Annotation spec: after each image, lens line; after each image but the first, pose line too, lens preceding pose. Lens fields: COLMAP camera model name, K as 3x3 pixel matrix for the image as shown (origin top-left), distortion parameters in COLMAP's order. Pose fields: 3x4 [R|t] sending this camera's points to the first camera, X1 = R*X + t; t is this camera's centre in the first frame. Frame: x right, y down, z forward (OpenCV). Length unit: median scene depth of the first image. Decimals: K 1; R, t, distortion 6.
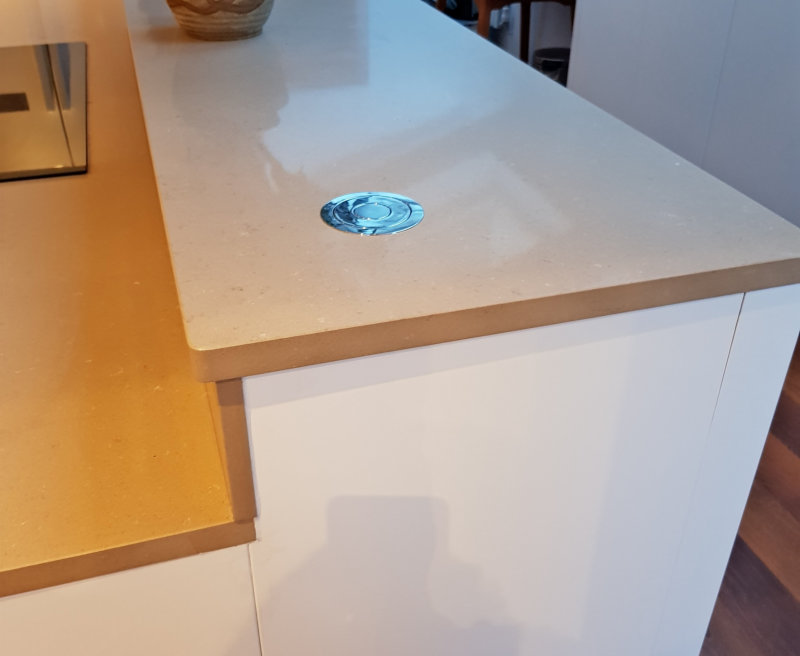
lens RADIAL K [[825.0, 0, 400.0], [0, 825.0, 328.0], [0, 0, 1]] dist [0.050488, -0.026192]
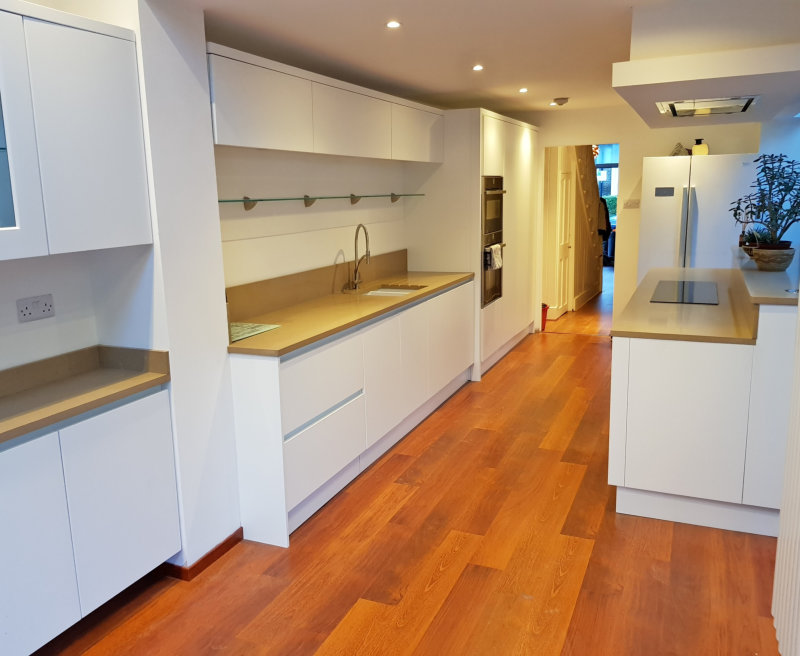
lens RADIAL K [[682.1, 0, 400.0], [0, 682.1, 328.0], [0, 0, 1]] dist [0.003506, -0.011180]
pose [[0.751559, 0.105348, -0.651200, 0.820283], [-0.326769, 0.916996, -0.228781, 1.692551], [0.573046, 0.384734, 0.723601, -3.006180]]
